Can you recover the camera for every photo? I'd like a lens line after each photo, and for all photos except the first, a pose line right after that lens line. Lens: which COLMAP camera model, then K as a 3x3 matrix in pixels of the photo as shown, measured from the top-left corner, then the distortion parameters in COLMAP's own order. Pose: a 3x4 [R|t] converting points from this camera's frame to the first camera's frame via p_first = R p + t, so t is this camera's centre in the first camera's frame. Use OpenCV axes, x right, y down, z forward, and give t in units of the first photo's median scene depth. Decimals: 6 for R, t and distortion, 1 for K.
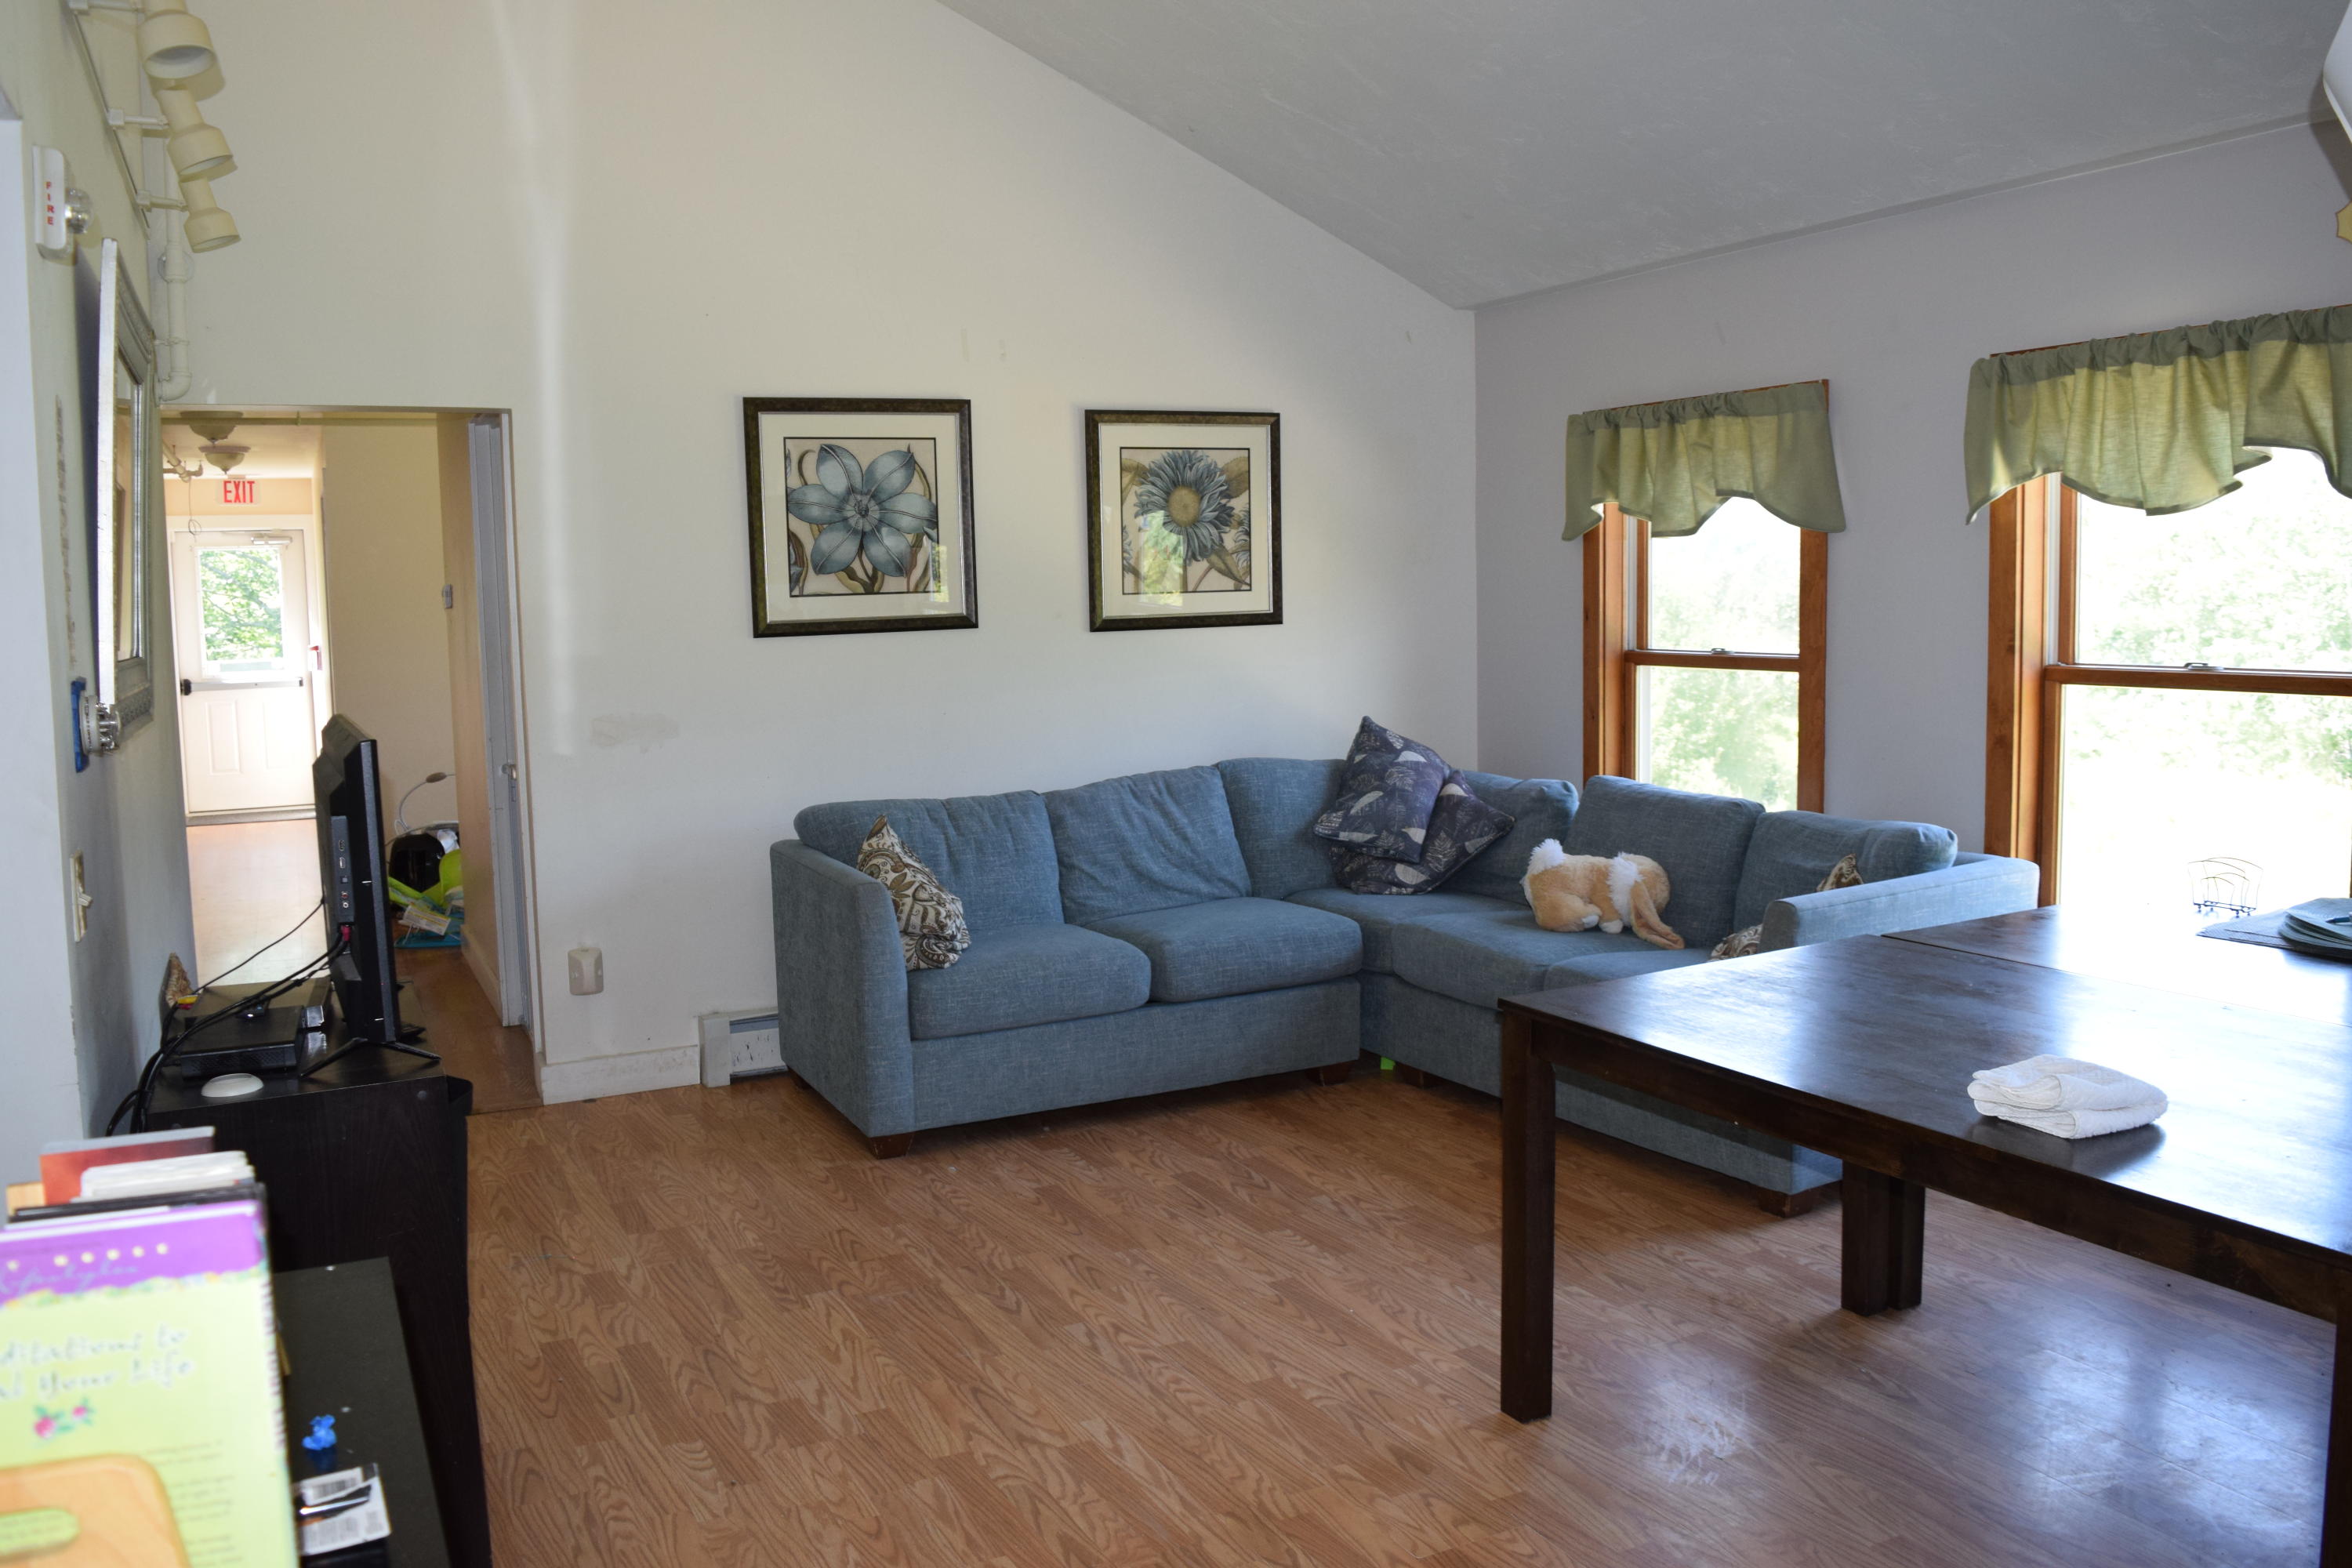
lens RADIAL K [[1853.7, 0, 1176.0], [0, 1853.7, 784.0], [0, 0, 1]] dist [-0.106346, 0.042616]
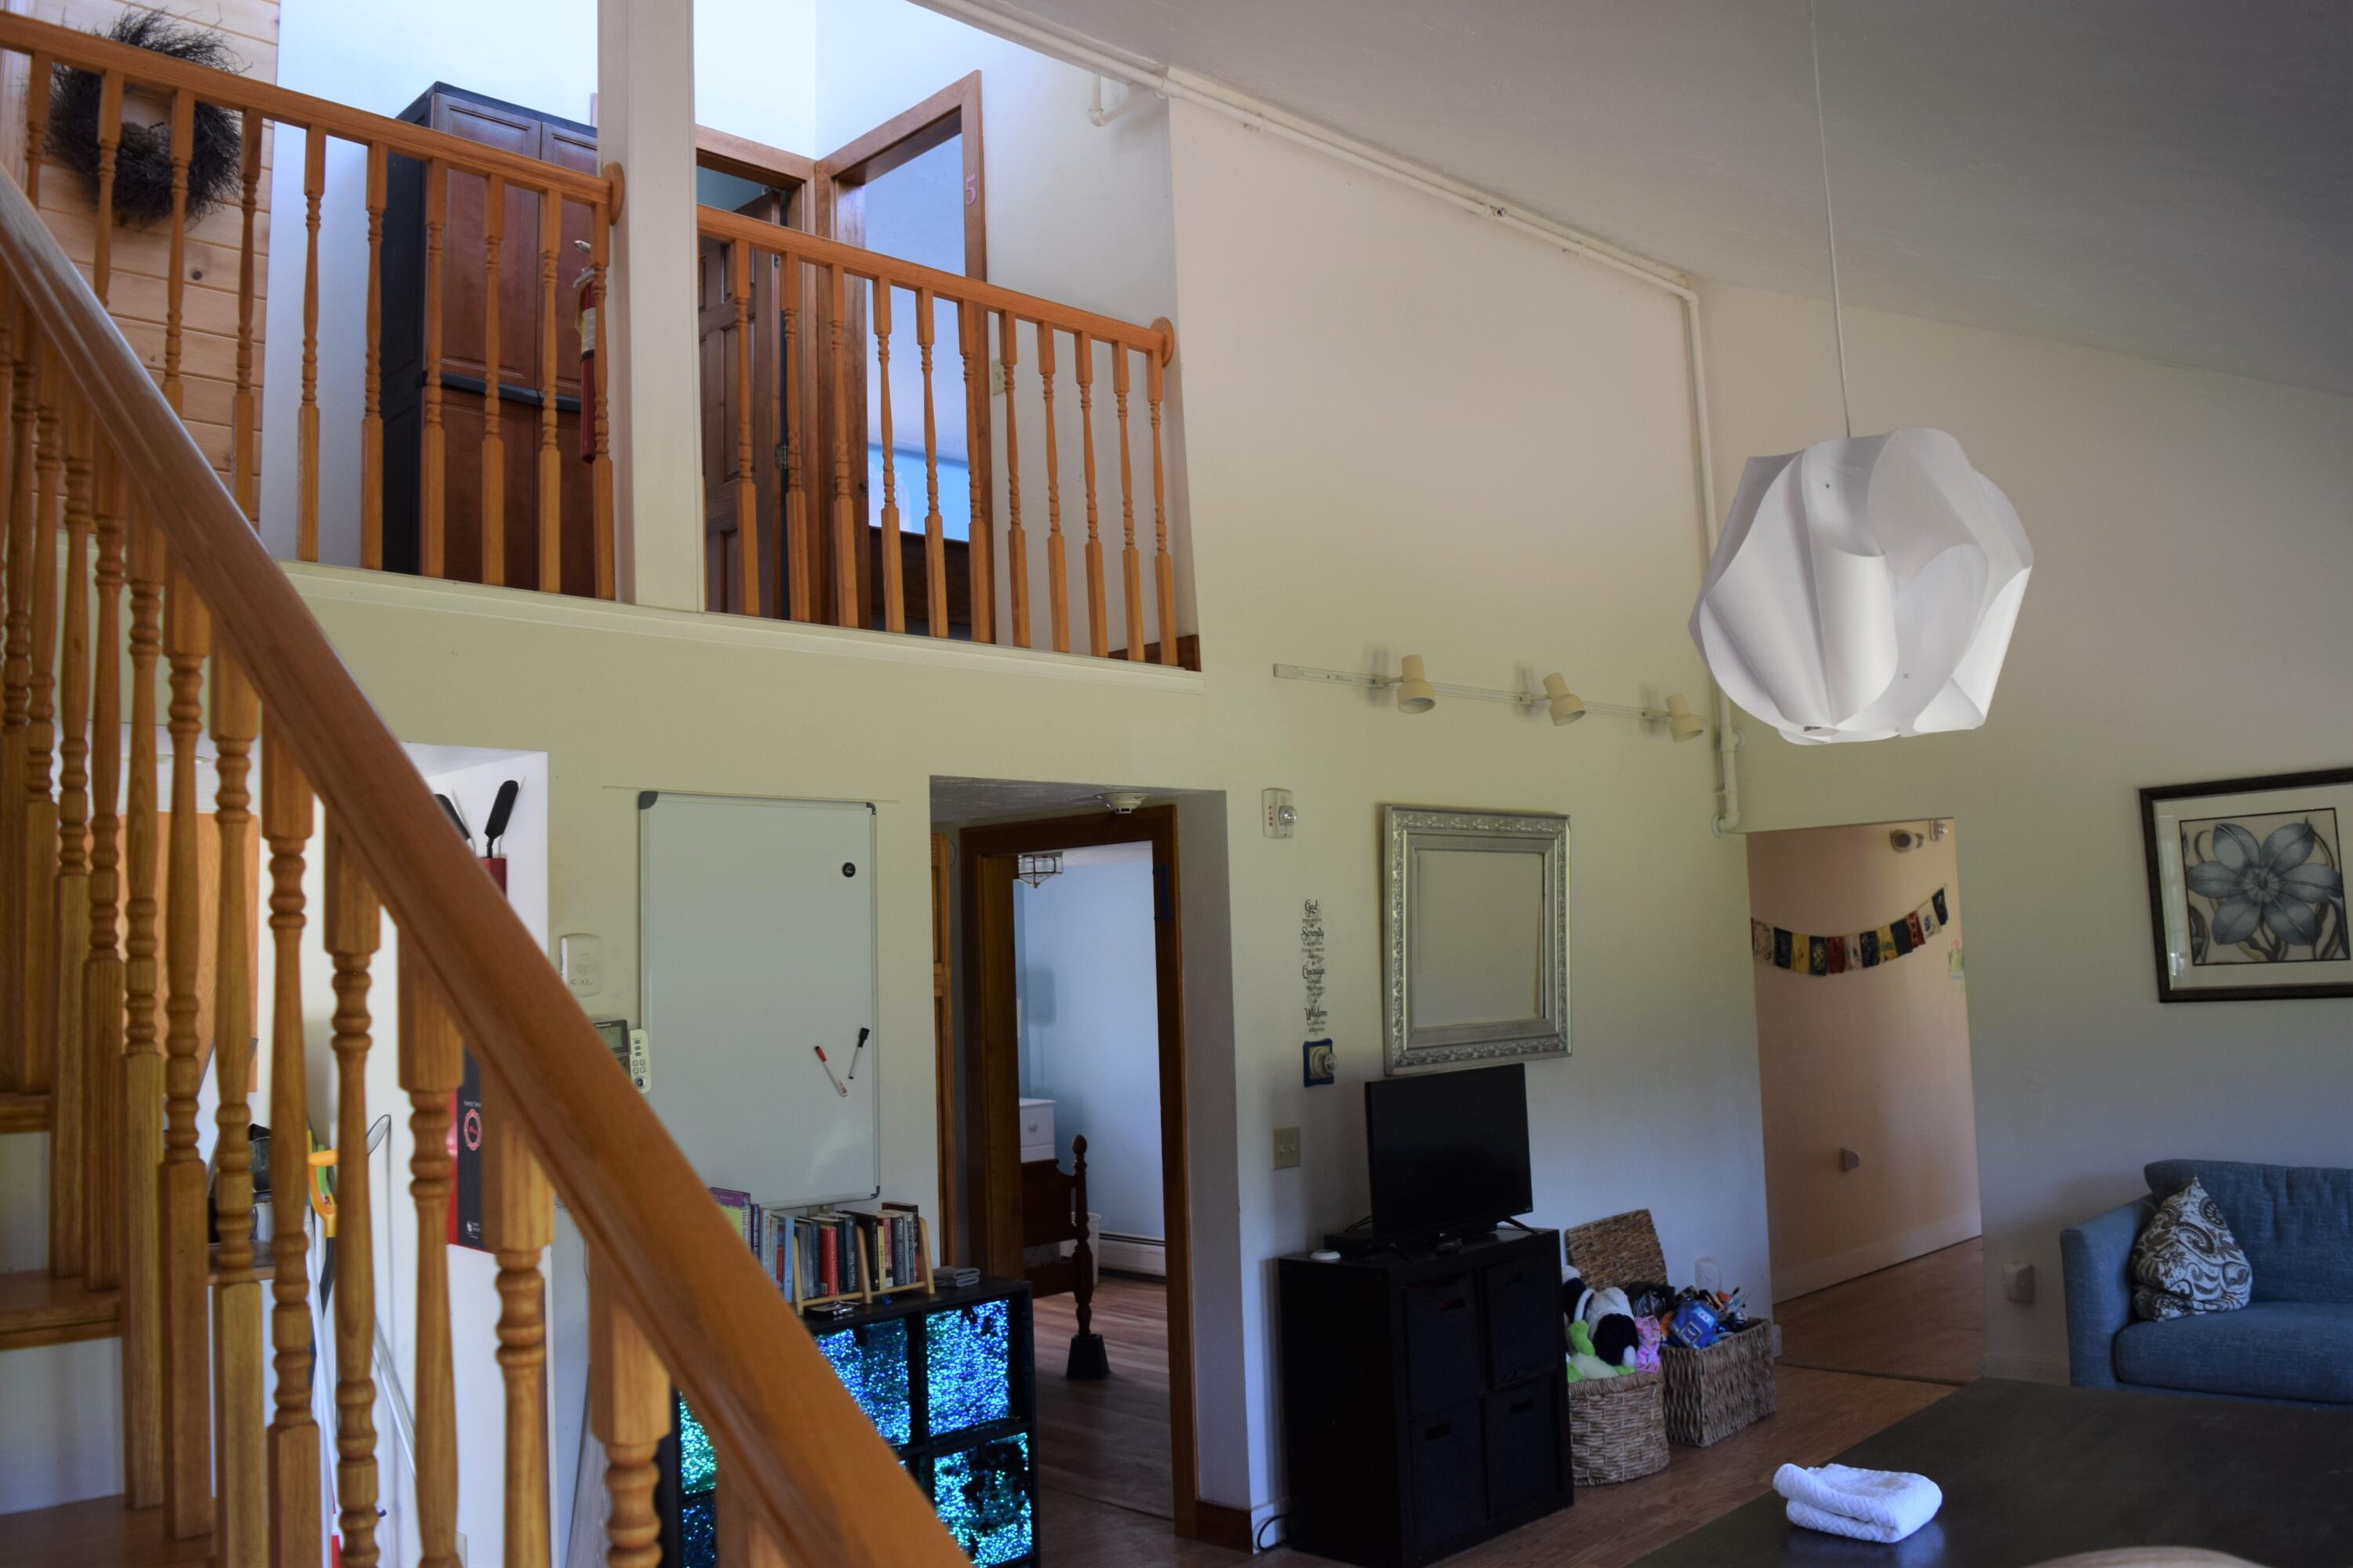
lens RADIAL K [[1854.6, 0, 1176.5], [0, 1854.6, 784.0], [0, 0, 1]] dist [-0.106346, 0.042616]
pose [[0.307113, -0.083257, -0.948024, 0.618689], [-0.073914, 0.991070, -0.110982, -0.045323], [0.948798, 0.104156, 0.298216, 0.102154]]
